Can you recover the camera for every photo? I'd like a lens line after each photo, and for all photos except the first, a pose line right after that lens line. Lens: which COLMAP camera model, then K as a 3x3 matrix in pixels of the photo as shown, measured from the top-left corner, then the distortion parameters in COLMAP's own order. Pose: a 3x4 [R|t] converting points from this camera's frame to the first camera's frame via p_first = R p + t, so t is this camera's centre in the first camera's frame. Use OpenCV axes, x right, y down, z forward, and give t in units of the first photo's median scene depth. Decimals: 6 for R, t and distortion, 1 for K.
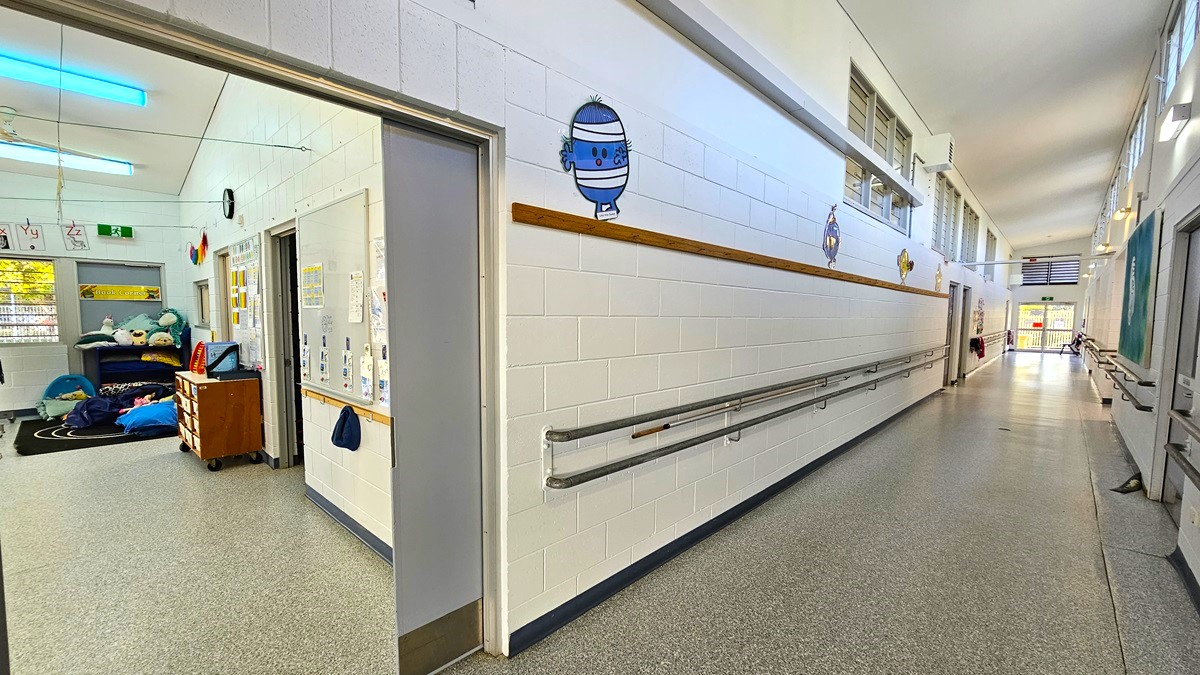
lens RADIAL K [[489.6, 0, 602.6], [0, 489.6, 352.1], [0, 0, 1]] dist [0.000556, -0.000441]
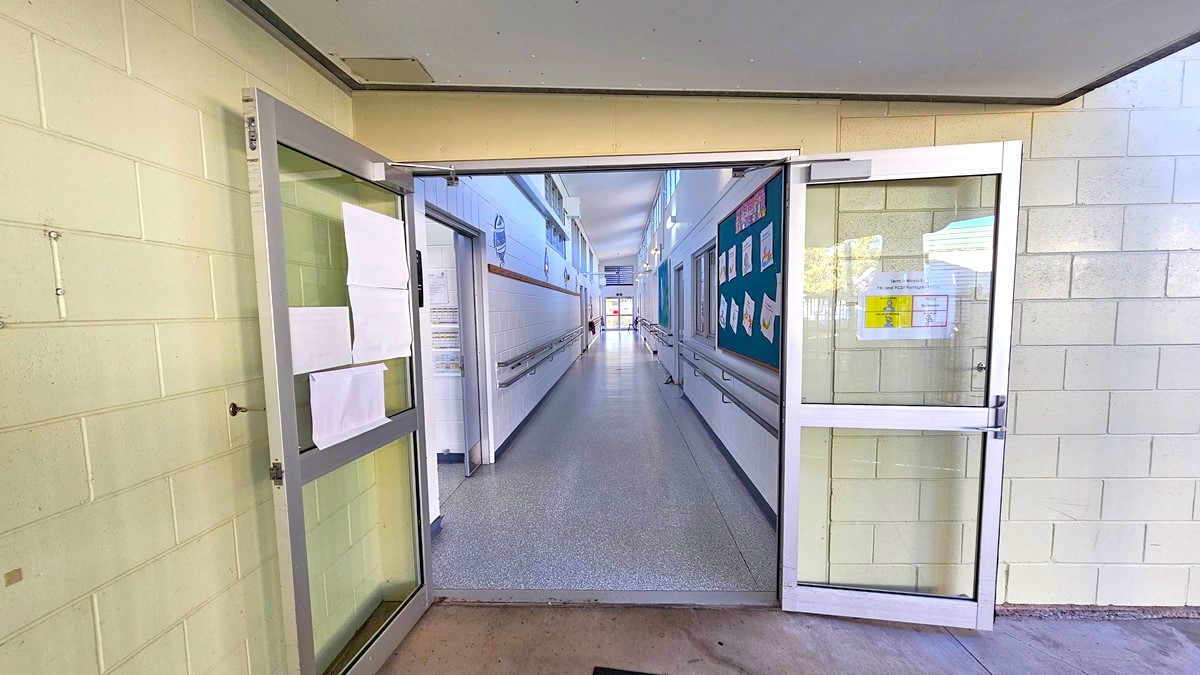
lens RADIAL K [[489.6, 0, 599.0], [0, 489.6, 345.8], [0, 0, 1]] dist [0.000556, -0.000441]
pose [[0.759297, -0.071621, 0.646790, -0.297368], [0.072793, 0.997035, 0.024950, 0.014889], [-0.646660, 0.028137, 0.762260, -0.249572]]
